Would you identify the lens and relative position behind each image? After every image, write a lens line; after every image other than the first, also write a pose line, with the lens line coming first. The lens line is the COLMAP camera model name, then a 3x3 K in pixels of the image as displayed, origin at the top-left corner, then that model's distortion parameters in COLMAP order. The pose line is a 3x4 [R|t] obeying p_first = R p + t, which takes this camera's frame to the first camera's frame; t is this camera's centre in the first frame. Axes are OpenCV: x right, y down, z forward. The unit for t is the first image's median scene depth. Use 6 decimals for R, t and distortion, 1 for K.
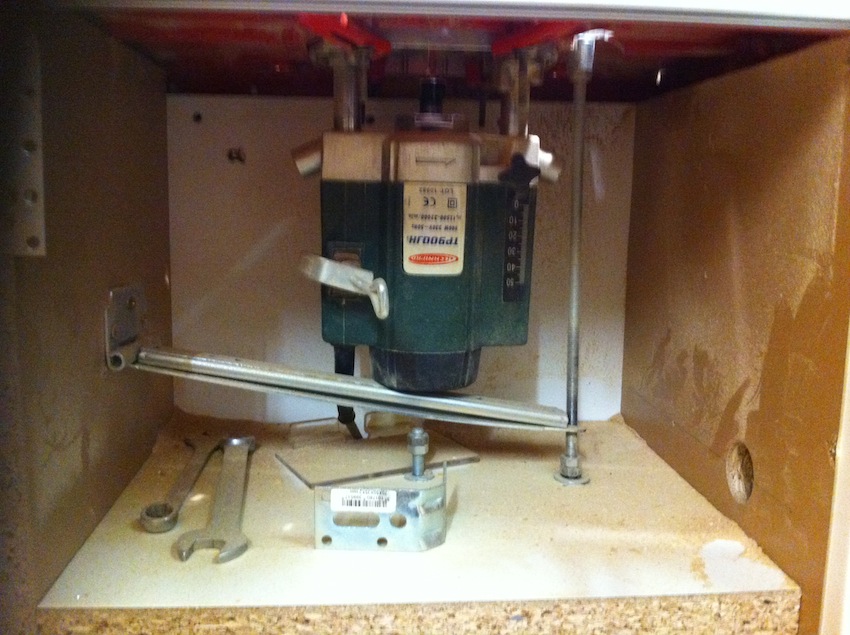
lens RADIAL K [[854.6, 0, 407.5], [0, 854.6, 363.3], [0, 0, 1]] dist [-0.003334, -0.005544]
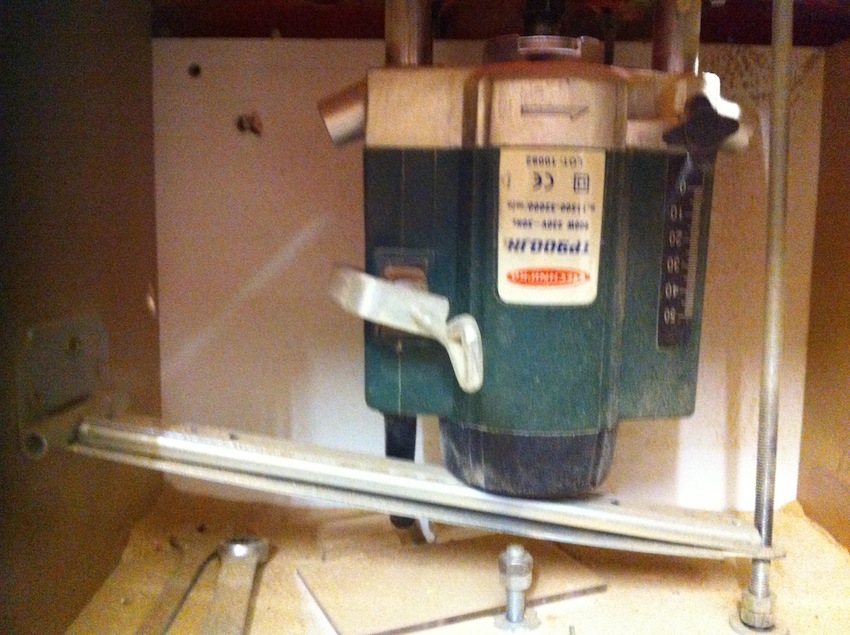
lens RADIAL K [[851.9, 0, 425.2], [0, 851.9, 436.6], [0, 0, 1]] dist [-0.000581, -0.012916]
pose [[0.998883, 0.010232, -0.046125, -0.026919], [-0.006895, 0.997386, 0.071932, -0.051155], [0.046740, -0.071534, 0.996342, 0.379646]]
